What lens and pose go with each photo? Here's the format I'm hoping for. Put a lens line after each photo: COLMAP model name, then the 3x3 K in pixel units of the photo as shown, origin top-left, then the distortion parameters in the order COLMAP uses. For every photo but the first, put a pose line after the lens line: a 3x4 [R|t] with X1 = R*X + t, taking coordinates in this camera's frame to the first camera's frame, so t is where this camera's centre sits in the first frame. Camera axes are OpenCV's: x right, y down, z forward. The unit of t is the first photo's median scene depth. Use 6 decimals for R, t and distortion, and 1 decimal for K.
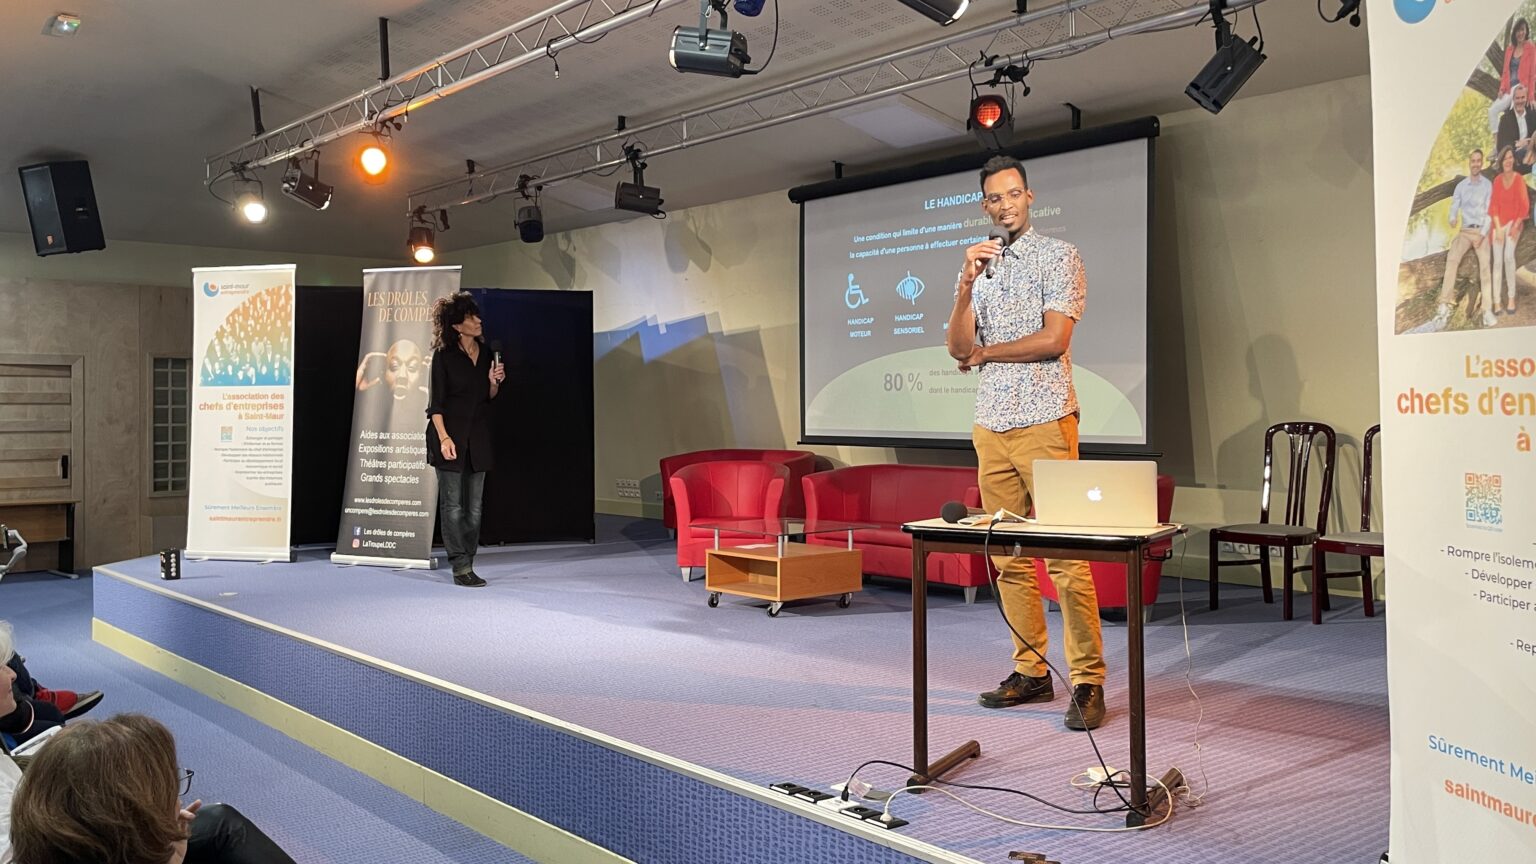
lens RADIAL K [[1321.1, 0, 776.8], [0, 1321.1, 435.9], [0, 0, 1]] dist [0.101364, -0.143241]
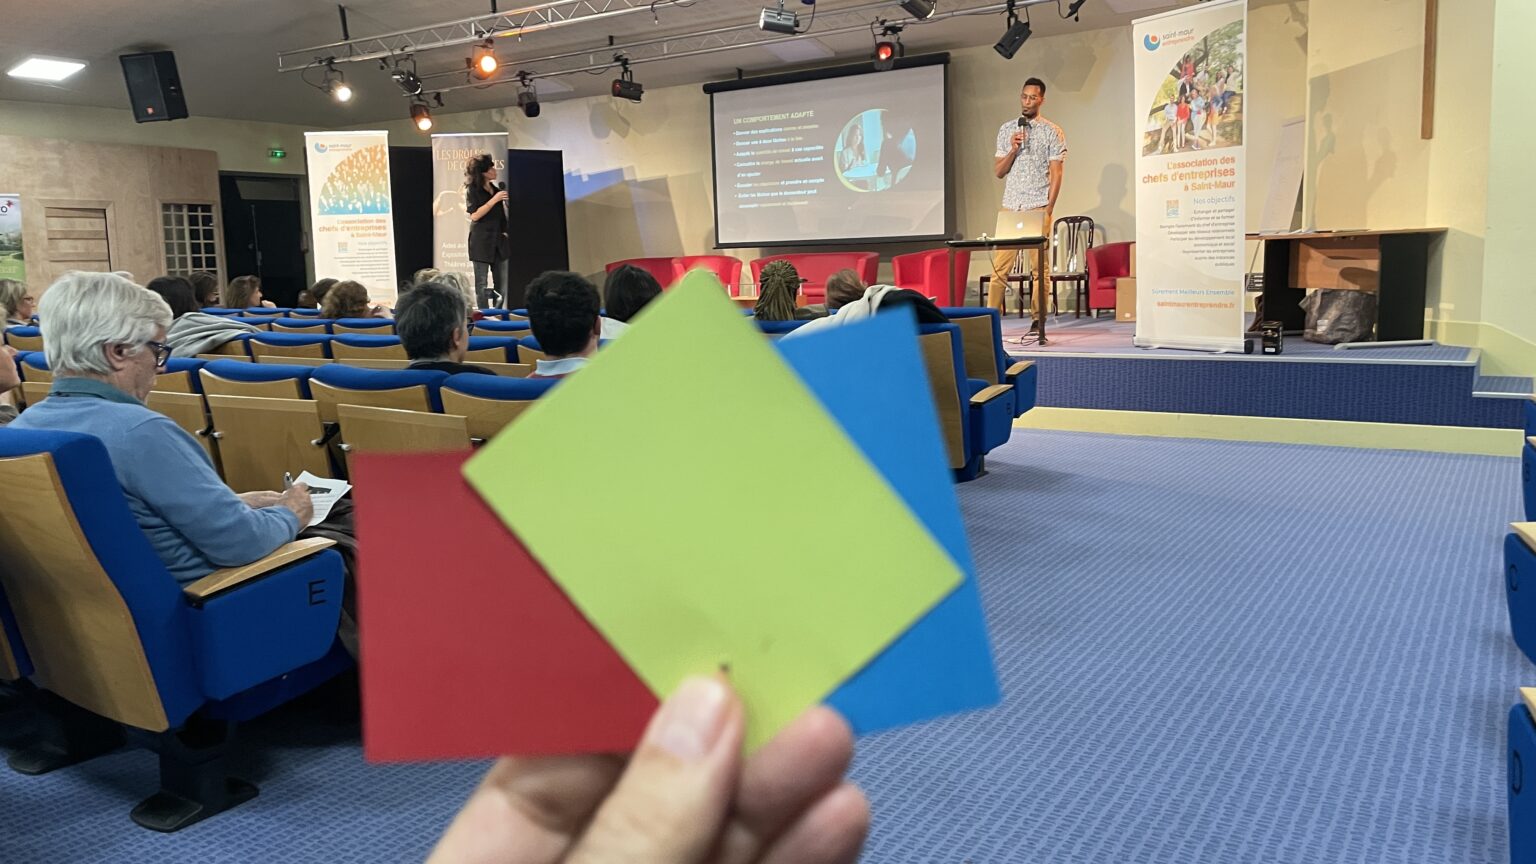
lens RADIAL K [[1172.5, 0, 775.8], [0, 1172.5, 422.9], [0, 0, 1]] dist [0.098934, -0.141310]
pose [[0.955670, -0.064123, 0.287374, -0.493327], [0.032305, 0.992941, 0.114128, 0.081925], [-0.292663, -0.099785, 0.950995, -0.589177]]
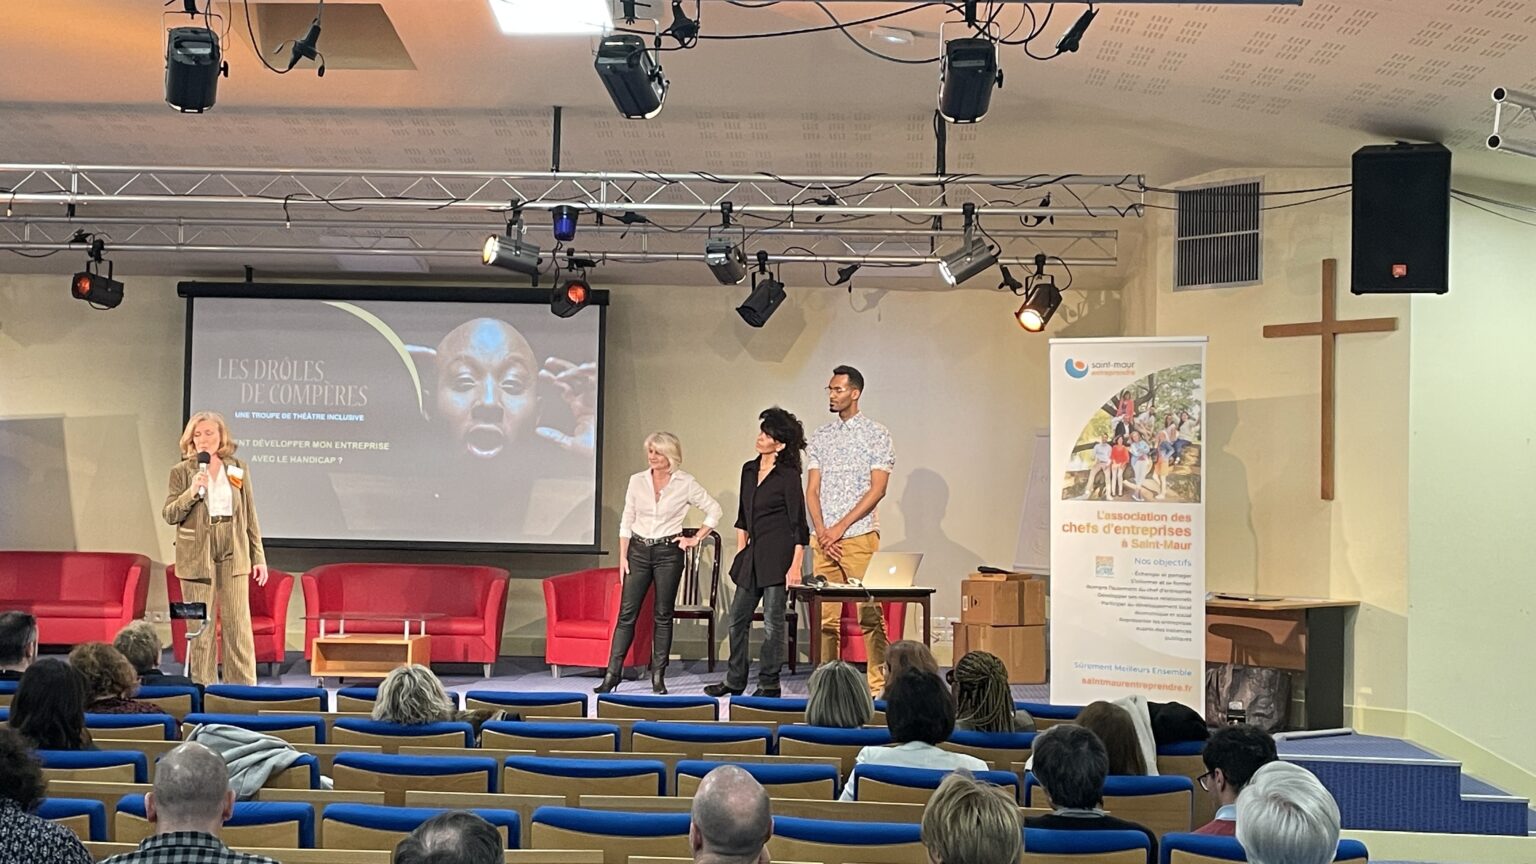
lens RADIAL K [[2081.6, 0, 768.0], [0, 2081.6, 432.0], [0, 0, 1]] dist [0.160102, -0.387680]
pose [[0.687523, 0.041034, 0.725002, -1.178334], [-0.005963, 0.998687, -0.050870, -0.000957], [-0.726138, 0.030651, 0.686865, -0.543061]]
